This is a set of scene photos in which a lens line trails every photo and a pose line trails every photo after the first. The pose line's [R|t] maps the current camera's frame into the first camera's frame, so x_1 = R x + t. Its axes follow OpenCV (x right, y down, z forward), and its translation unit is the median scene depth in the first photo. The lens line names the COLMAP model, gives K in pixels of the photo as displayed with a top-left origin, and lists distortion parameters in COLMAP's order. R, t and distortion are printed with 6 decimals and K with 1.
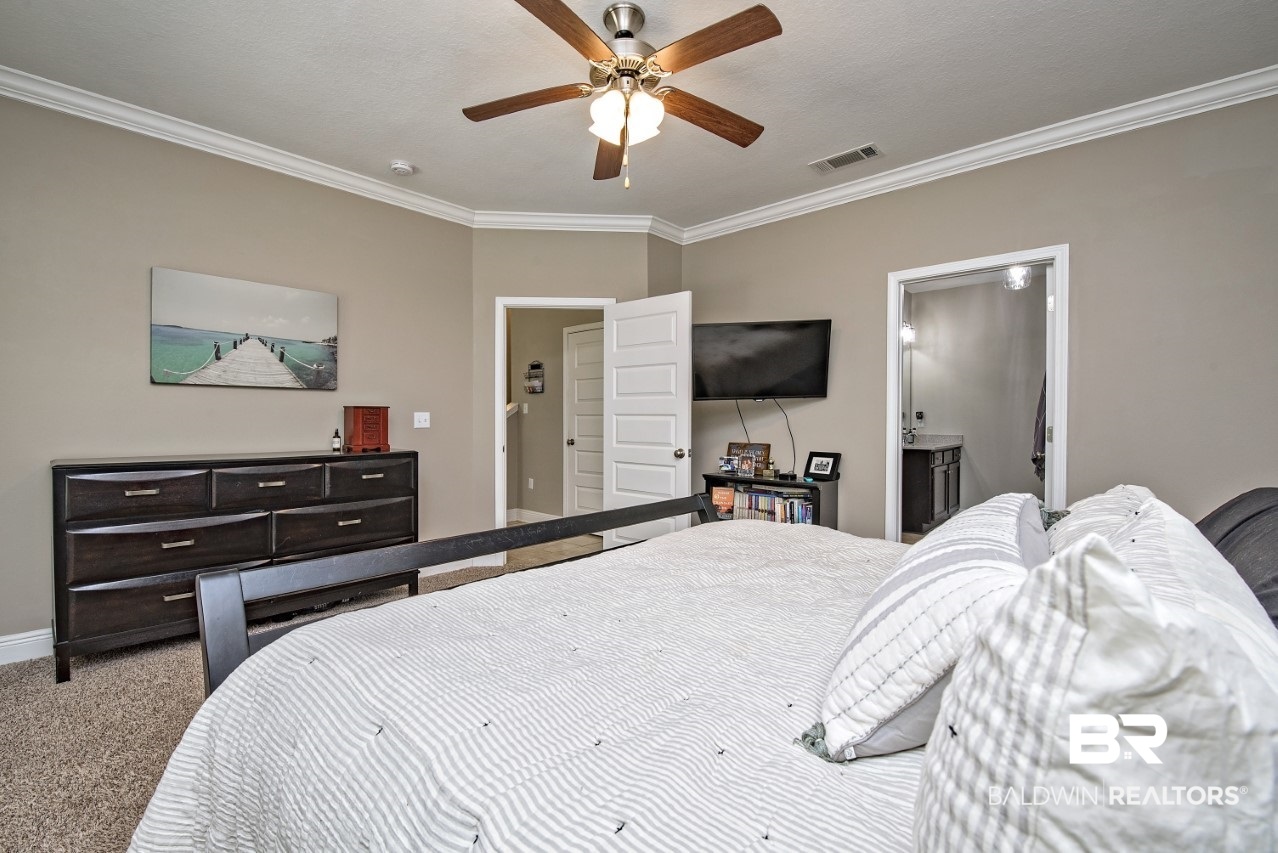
lens RADIAL K [[531.4, 0, 640.1], [0, 531.4, 426.4], [0, 0, 1]] dist [0.000918, 0.000037]
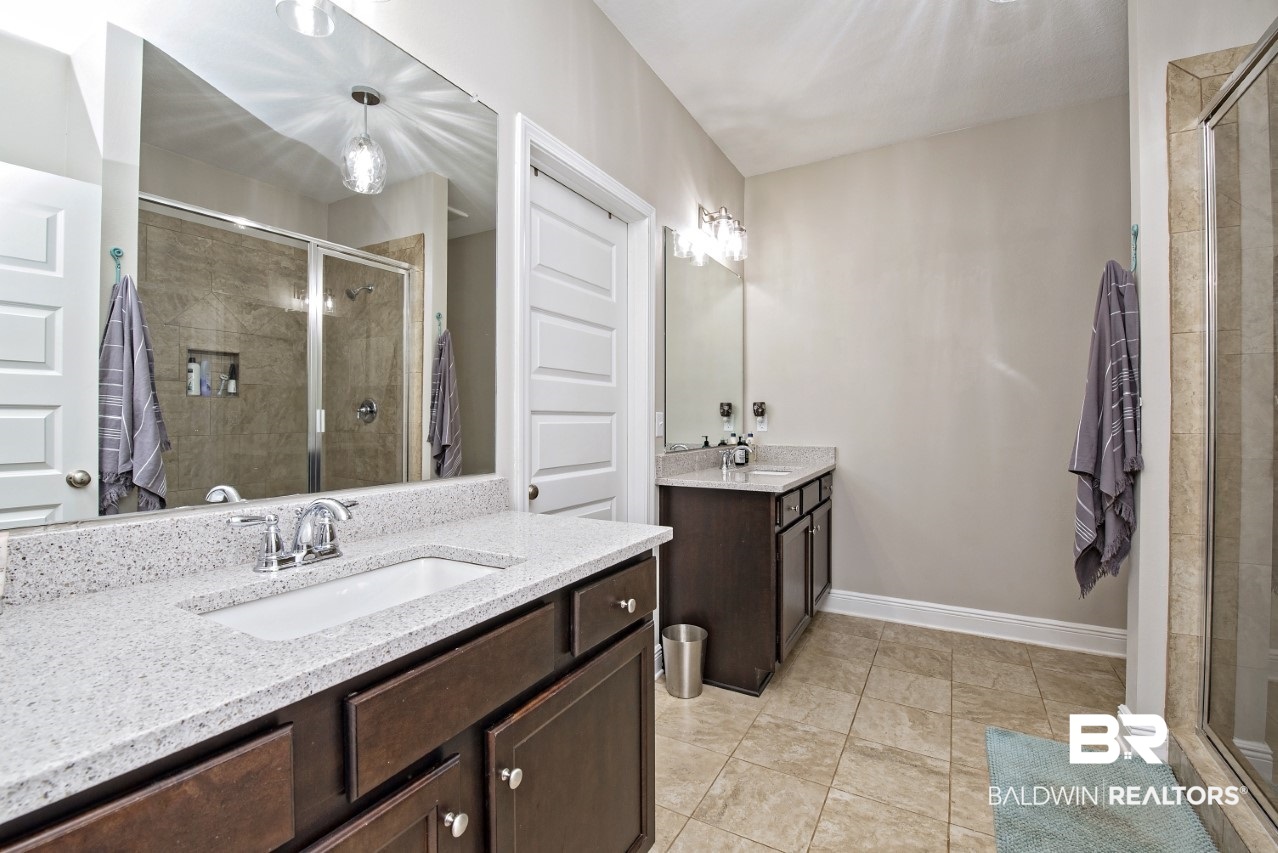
lens RADIAL K [[550.9, 0, 640.3], [0, 550.9, 422.1], [0, 0, 1]] dist [-0.007644, -0.004811]
pose [[0.973116, -0.002177, 0.230304, 0.307426], [0.003370, 0.999983, -0.004788, -0.006360], [-0.230289, 0.005435, 0.973107, 0.537572]]
